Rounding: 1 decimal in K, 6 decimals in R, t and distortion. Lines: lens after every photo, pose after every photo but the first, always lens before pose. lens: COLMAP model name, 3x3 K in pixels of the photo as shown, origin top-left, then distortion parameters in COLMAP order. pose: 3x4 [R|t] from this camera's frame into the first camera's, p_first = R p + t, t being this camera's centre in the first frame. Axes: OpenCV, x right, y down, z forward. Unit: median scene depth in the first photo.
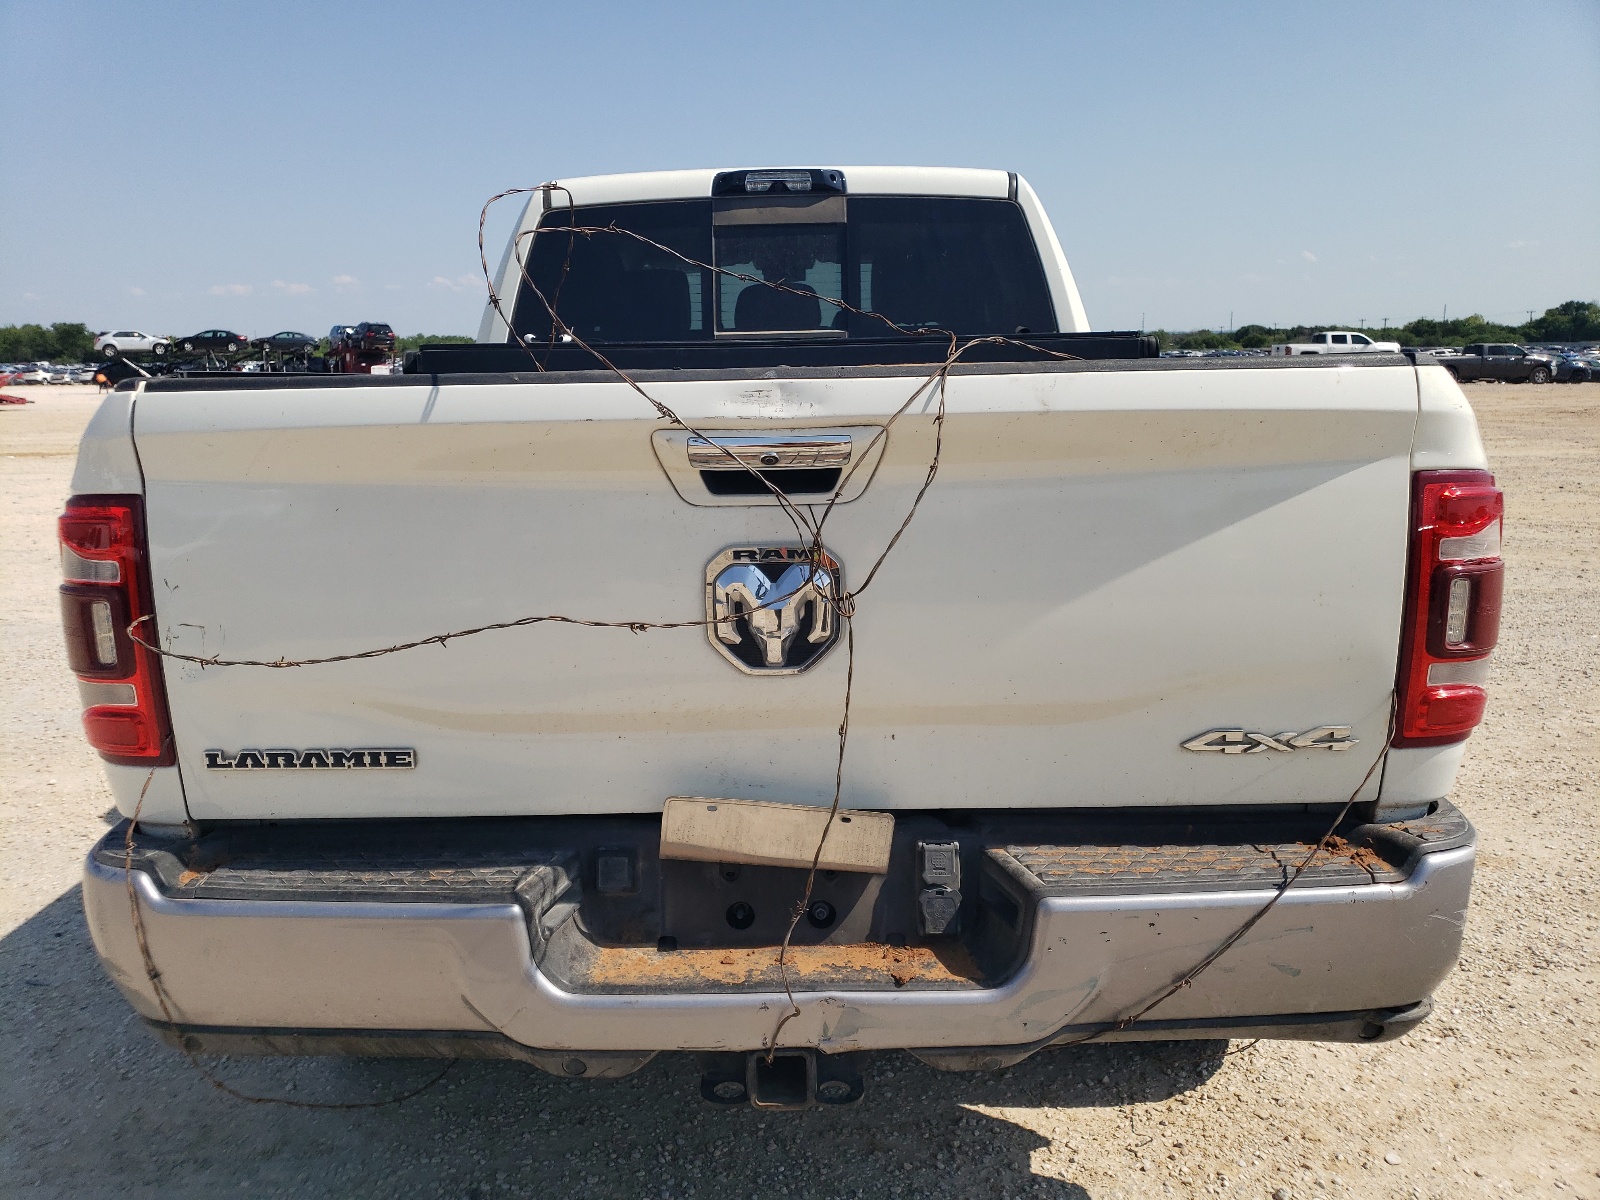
lens RADIAL K [[1220.4, 0, 805.0], [0, 1220.4, 612.4], [0, 0, 1]] dist [0.022697, -0.018627]
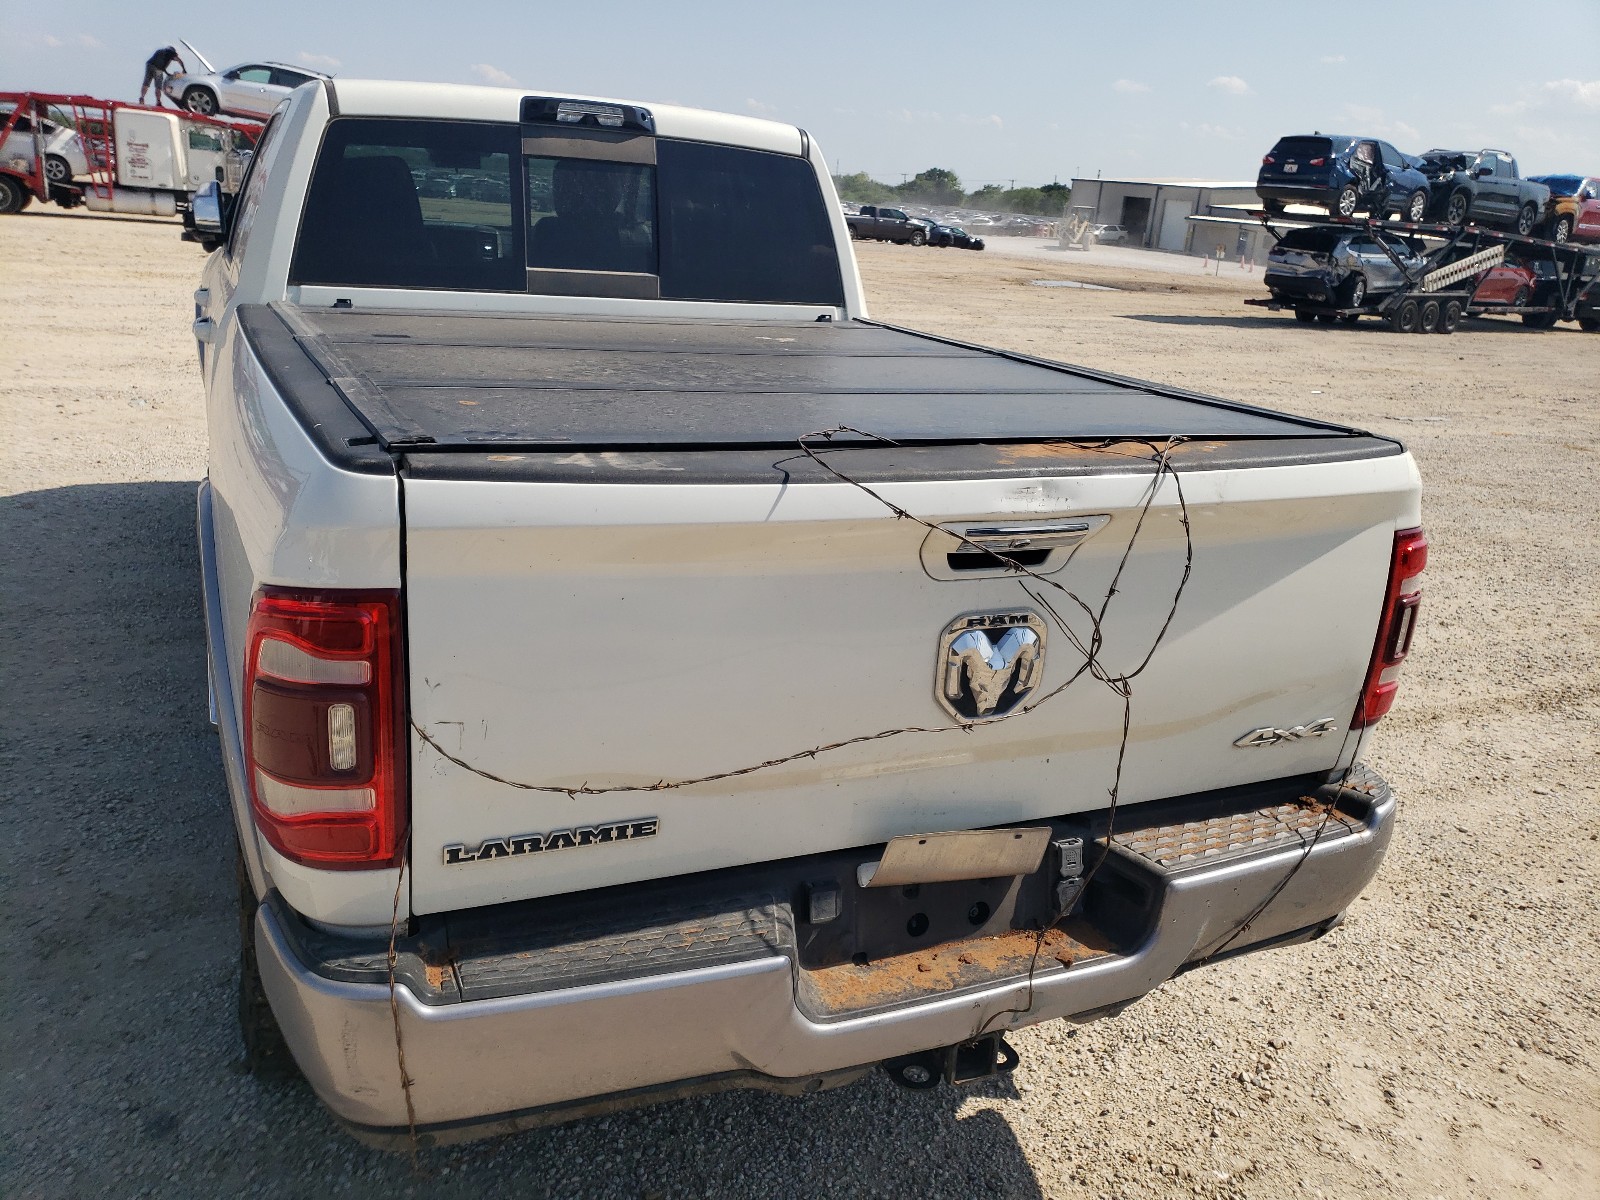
lens RADIAL K [[1220.4, 0, 805.4], [0, 1220.4, 592.2], [0, 0, 1]] dist [0.022697, -0.018627]
pose [[0.908406, -0.041849, 0.415989, -0.621510], [-0.004008, 0.994060, 0.108755, -0.185319], [-0.418069, -0.100461, 0.902843, 0.052803]]
